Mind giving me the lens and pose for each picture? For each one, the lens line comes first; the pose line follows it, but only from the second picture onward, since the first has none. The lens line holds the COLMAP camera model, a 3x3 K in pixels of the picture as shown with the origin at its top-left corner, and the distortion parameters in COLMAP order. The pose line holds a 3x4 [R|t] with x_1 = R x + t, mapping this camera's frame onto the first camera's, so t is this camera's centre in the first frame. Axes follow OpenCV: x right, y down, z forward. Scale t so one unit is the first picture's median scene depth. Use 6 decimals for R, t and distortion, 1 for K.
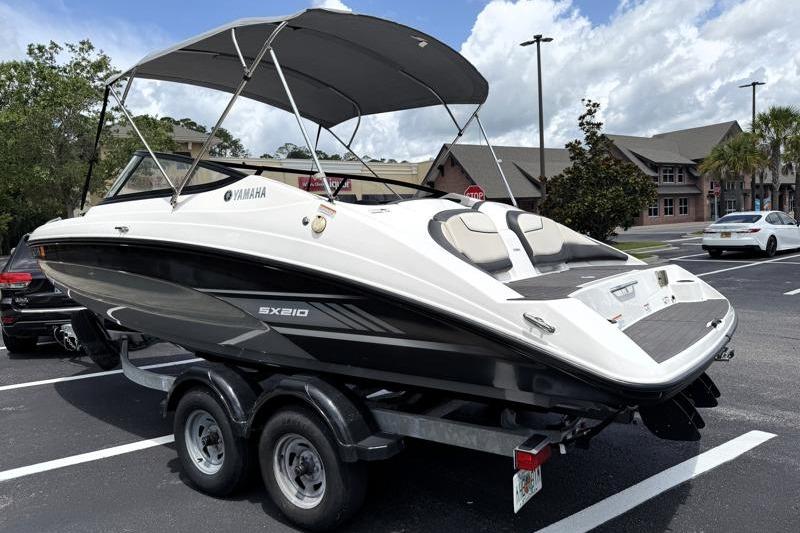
lens RADIAL K [[565.9, 0, 400.0], [0, 565.9, 270.3], [0, 0, 1]] dist [0.084869, -0.122807]
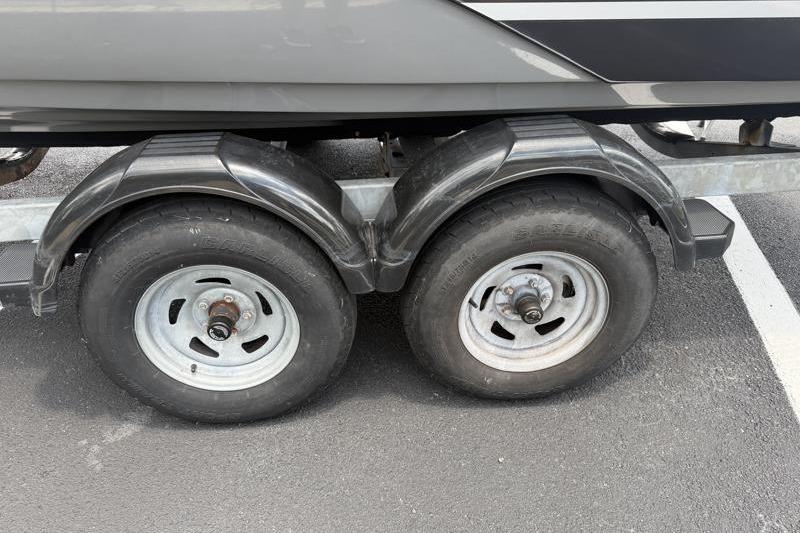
lens RADIAL K [[561.8, 0, 400.0], [0, 561.8, 266.5], [0, 0, 1]] dist [-0.018513, -0.000273]
pose [[0.748573, -0.303049, 0.589746, -0.286261], [0.017831, 0.898320, 0.438980, 0.050310], [-0.662813, -0.318092, 0.677861, 0.399576]]
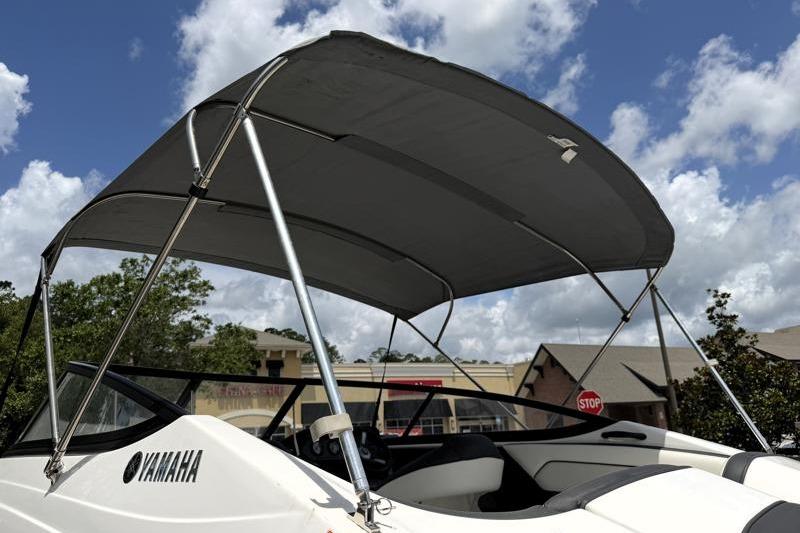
lens RADIAL K [[565.9, 0, 400.0], [0, 565.9, 270.3], [0, 0, 1]] dist [0.084869, -0.122807]
pose [[0.987268, -0.047679, -0.151755, -0.028531], [-0.007754, 0.938461, -0.345299, -0.071748], [0.158880, 0.342080, 0.926142, 0.357283]]
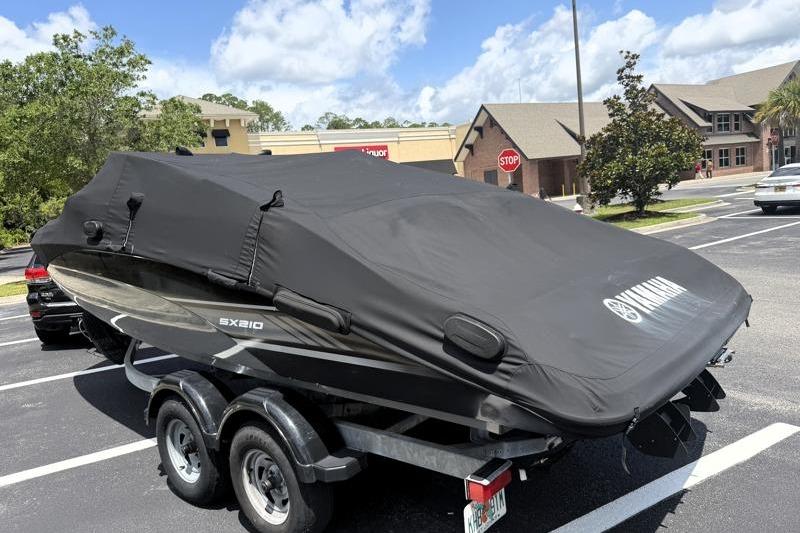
lens RADIAL K [[564.2, 0, 399.9], [0, 564.2, 269.7], [0, 0, 1]] dist [0.082674, -0.114154]
pose [[0.995818, -0.036314, -0.083838, 0.076524], [0.041268, 0.997456, 0.058133, -0.032878], [0.081514, -0.061350, 0.994782, 0.042197]]
